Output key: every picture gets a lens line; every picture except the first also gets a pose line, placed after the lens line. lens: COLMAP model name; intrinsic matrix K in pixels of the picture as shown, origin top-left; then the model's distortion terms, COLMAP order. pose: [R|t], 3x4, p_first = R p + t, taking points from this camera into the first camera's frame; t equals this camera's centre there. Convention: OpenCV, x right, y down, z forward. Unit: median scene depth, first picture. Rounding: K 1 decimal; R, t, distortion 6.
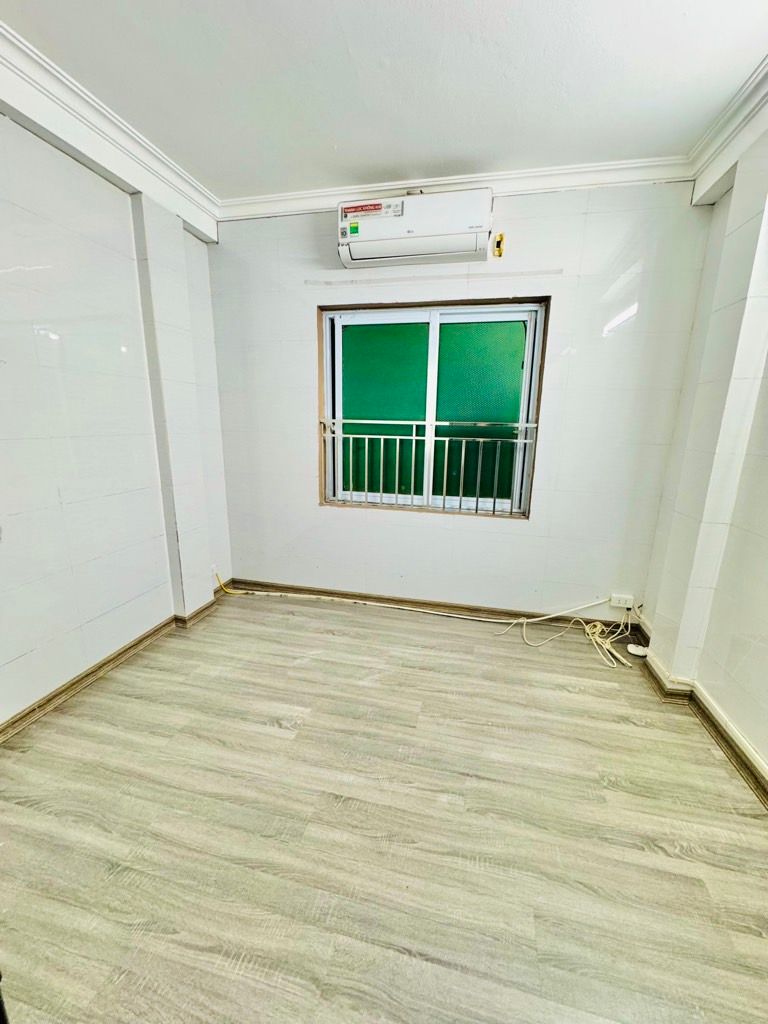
lens RADIAL K [[407.1, 0, 384.0], [0, 407.1, 512.0], [0, 0, 1]] dist [-0.004170, 0.000488]
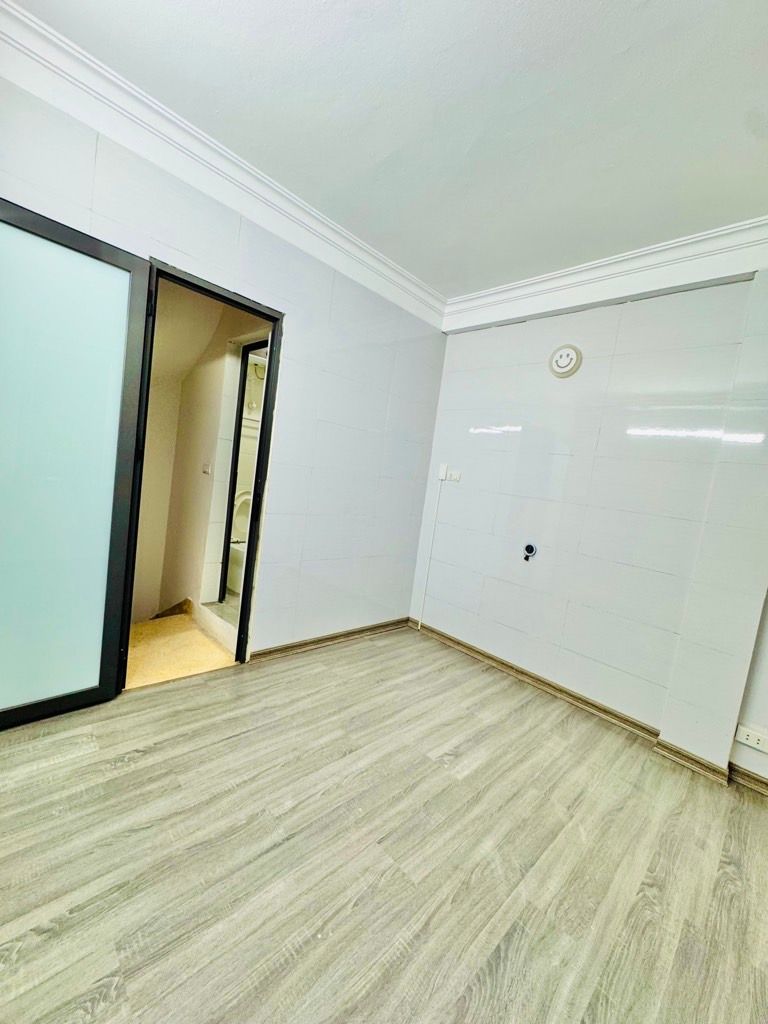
lens RADIAL K [[407.7, 0, 384.0], [0, 407.7, 512.0], [0, 0, 1]] dist [-0.003589, 0.000289]
pose [[-0.521603, -0.013997, -0.853074, 0.802444], [-0.329968, 0.925371, 0.186573, -0.211809], [0.786798, 0.378804, -0.487294, 1.251601]]
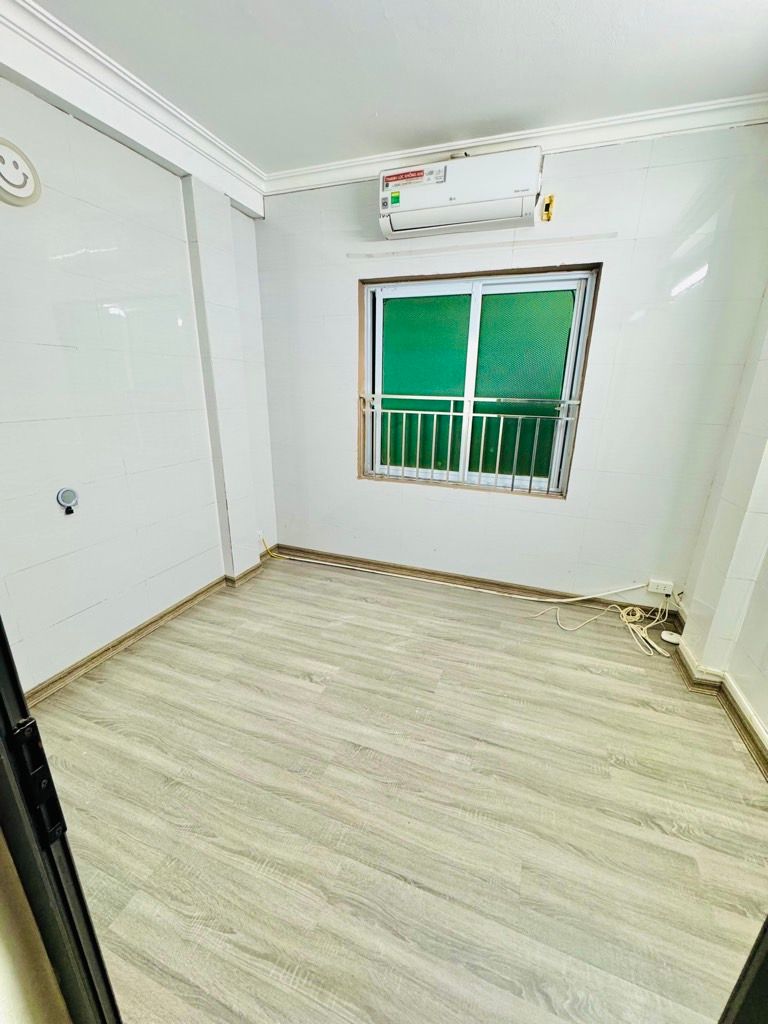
lens RADIAL K [[407.7, 0, 384.0], [0, 407.7, 512.0], [0, 0, 1]] dist [-0.003589, 0.000289]
pose [[0.991929, 0.037436, -0.121139, 0.065328], [-0.027981, 0.996495, 0.078830, -0.026729], [0.123666, -0.074804, 0.989500, -0.045371]]
